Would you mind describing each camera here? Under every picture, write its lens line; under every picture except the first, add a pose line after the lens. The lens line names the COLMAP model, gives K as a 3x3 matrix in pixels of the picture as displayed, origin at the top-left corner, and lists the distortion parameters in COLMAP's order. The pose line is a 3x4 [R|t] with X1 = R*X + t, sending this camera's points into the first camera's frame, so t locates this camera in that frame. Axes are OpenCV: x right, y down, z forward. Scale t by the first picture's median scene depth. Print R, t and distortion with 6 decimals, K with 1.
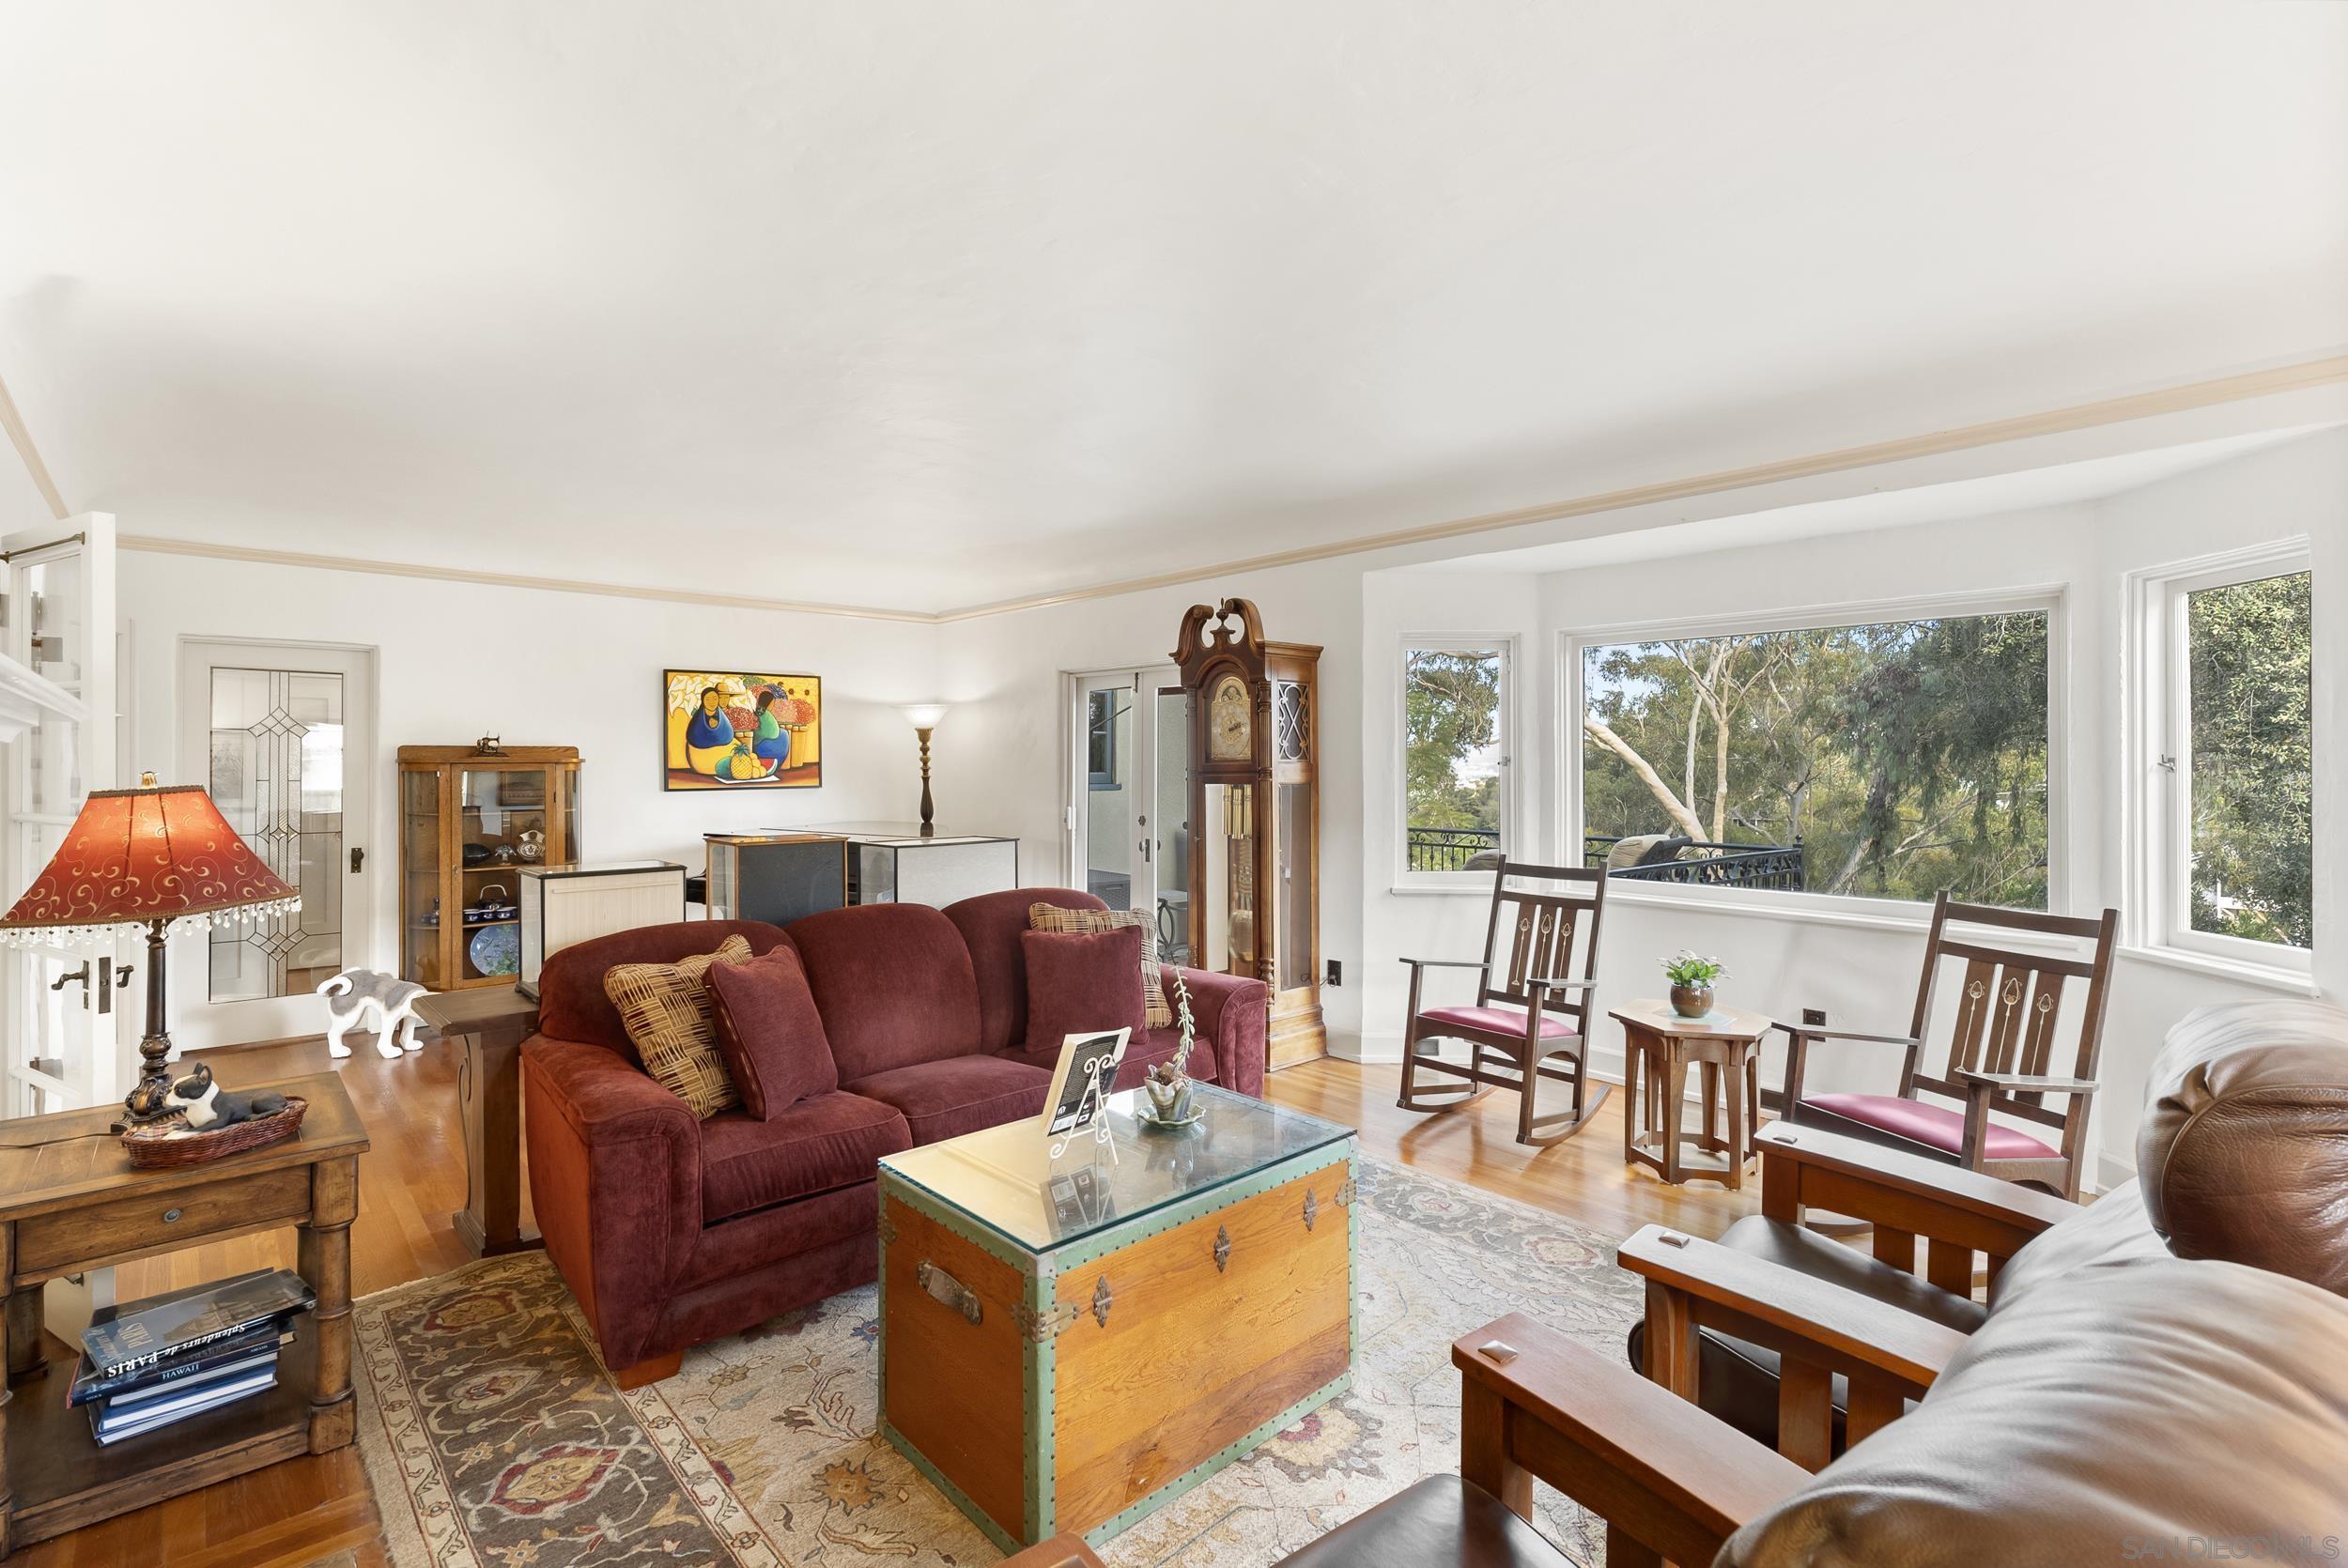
lens RADIAL K [[1076.2, 0, 1179.2], [0, 1076.2, 783.0], [0, 0, 1]] dist [-0.008185, 0.000400]
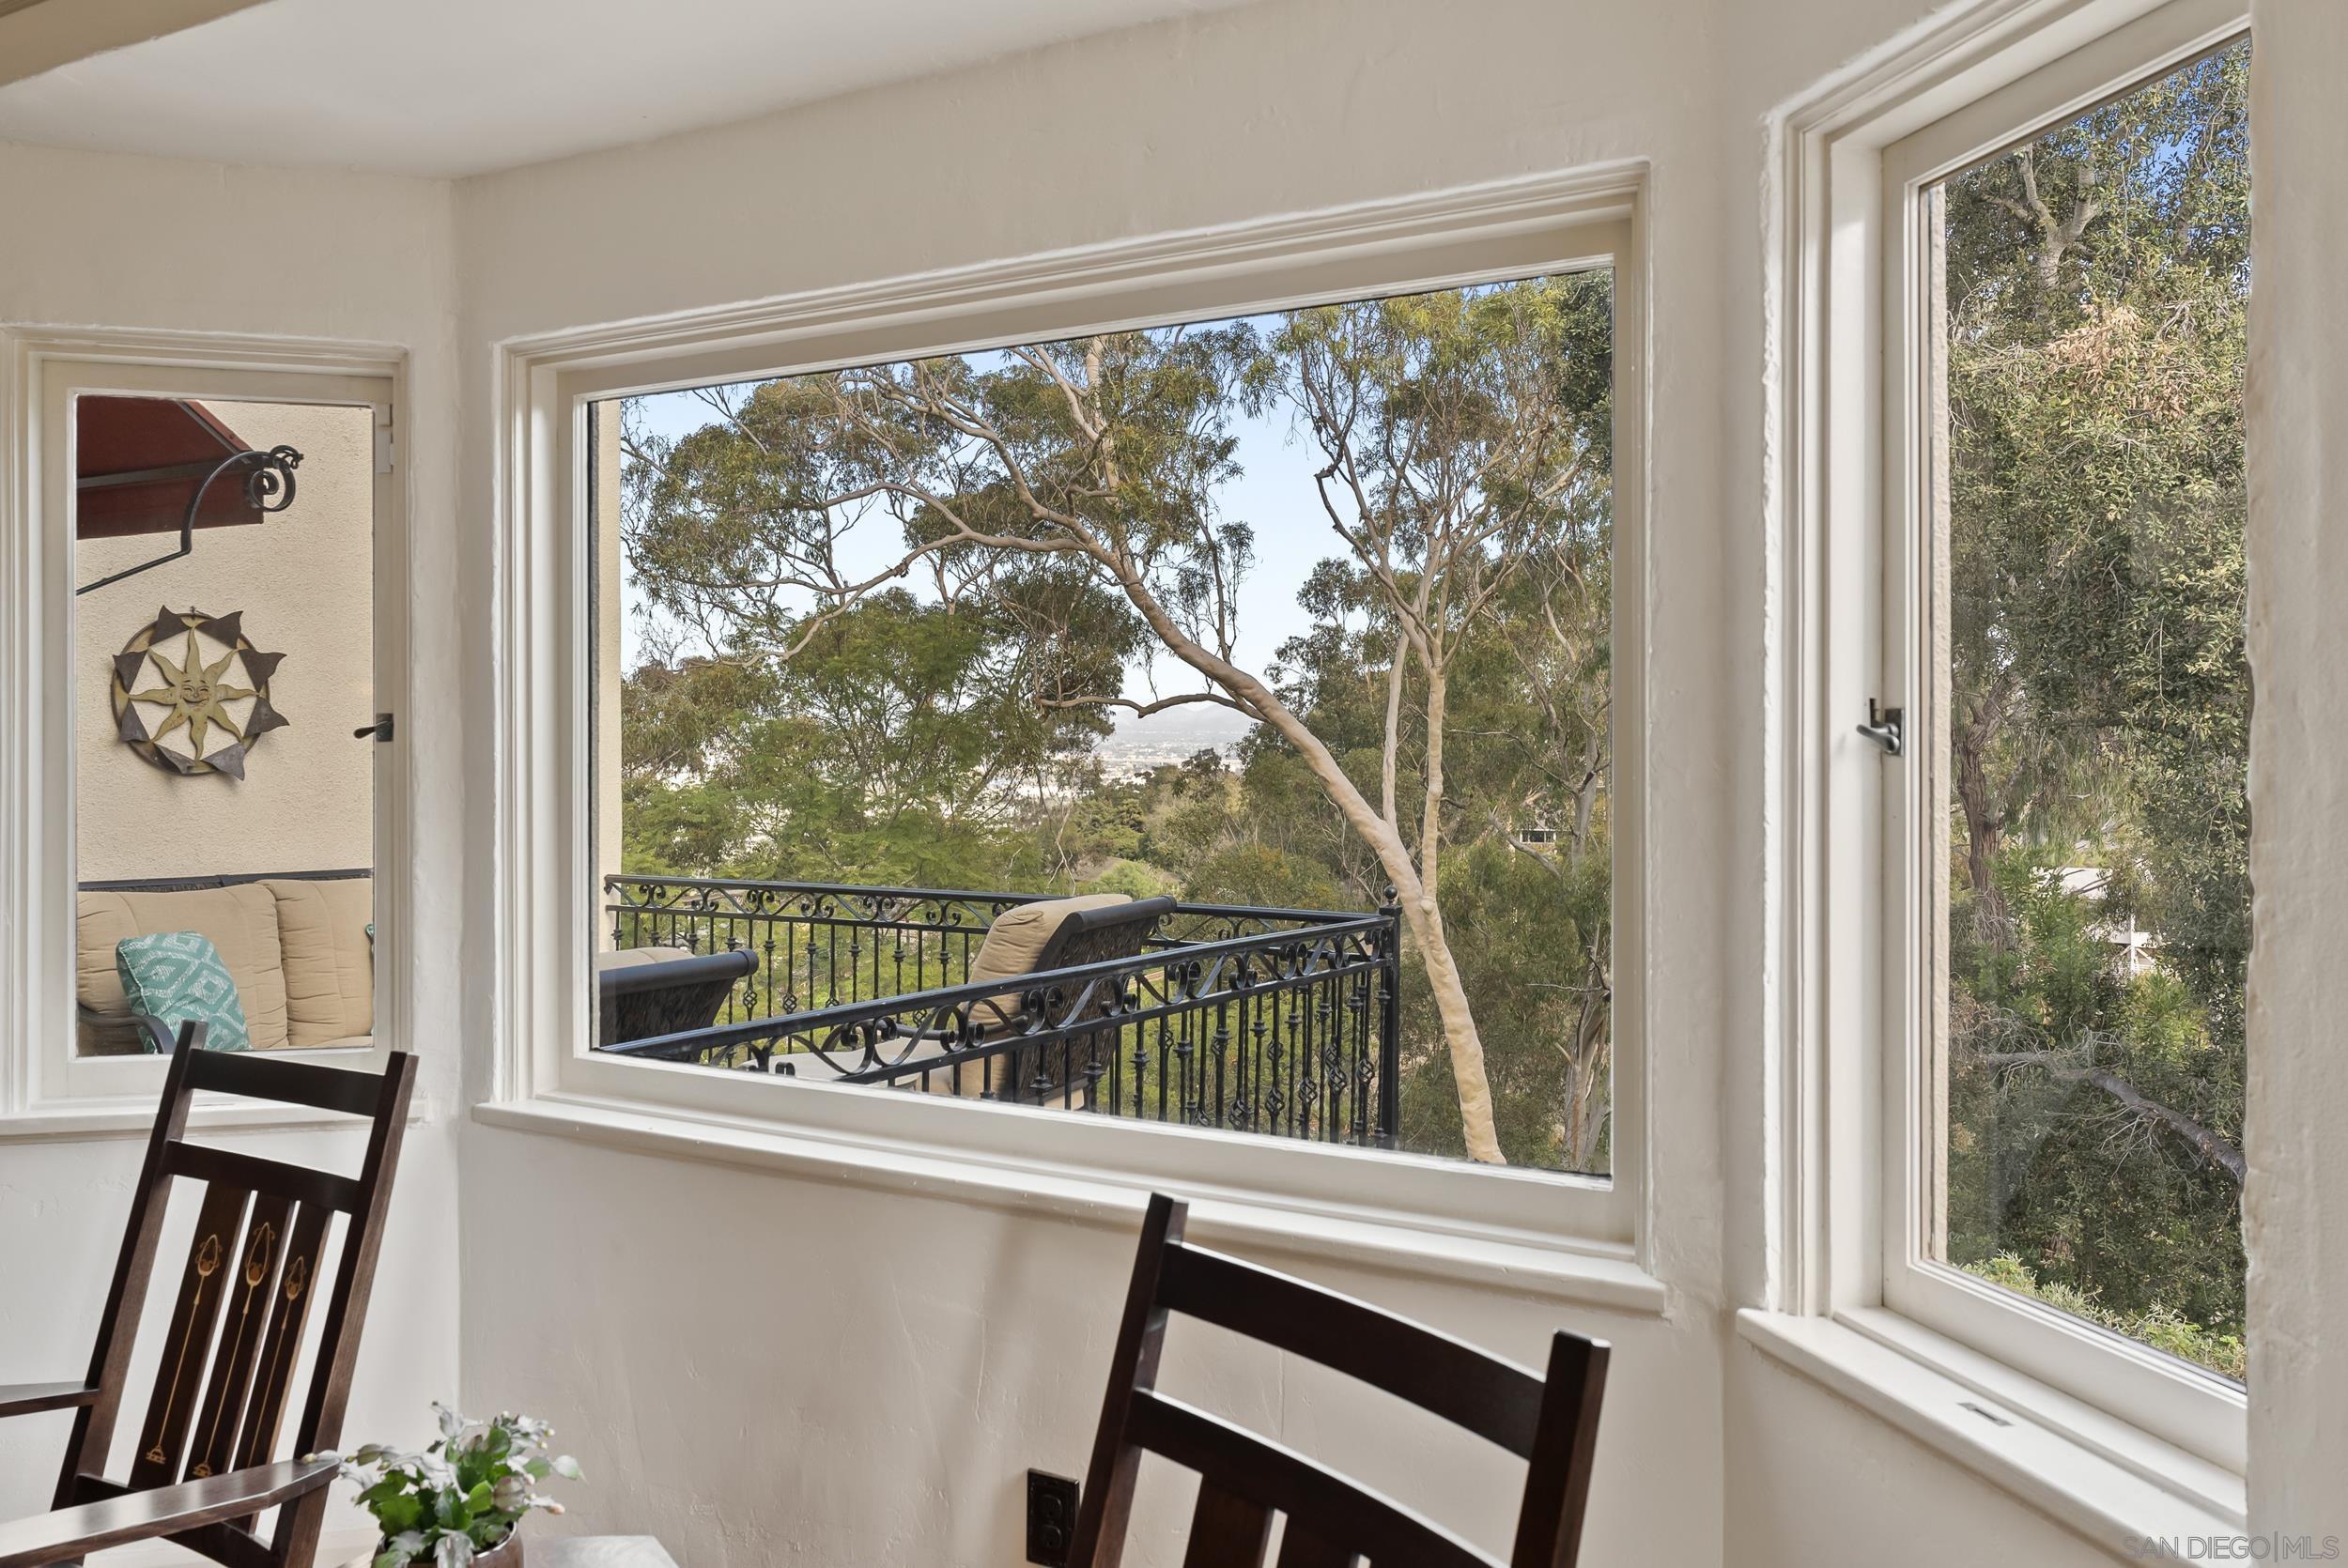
lens RADIAL K [[1829.0, 0, 1171.8], [0, 1829.0, 773.2], [0, 0, 1]] dist [0.002468, -0.000627]
pose [[0.958701, -0.004444, 0.284380, 0.178518], [0.005106, 0.999986, -0.001588, -0.001646], [-0.284369, 0.002974, 0.958710, 0.171913]]
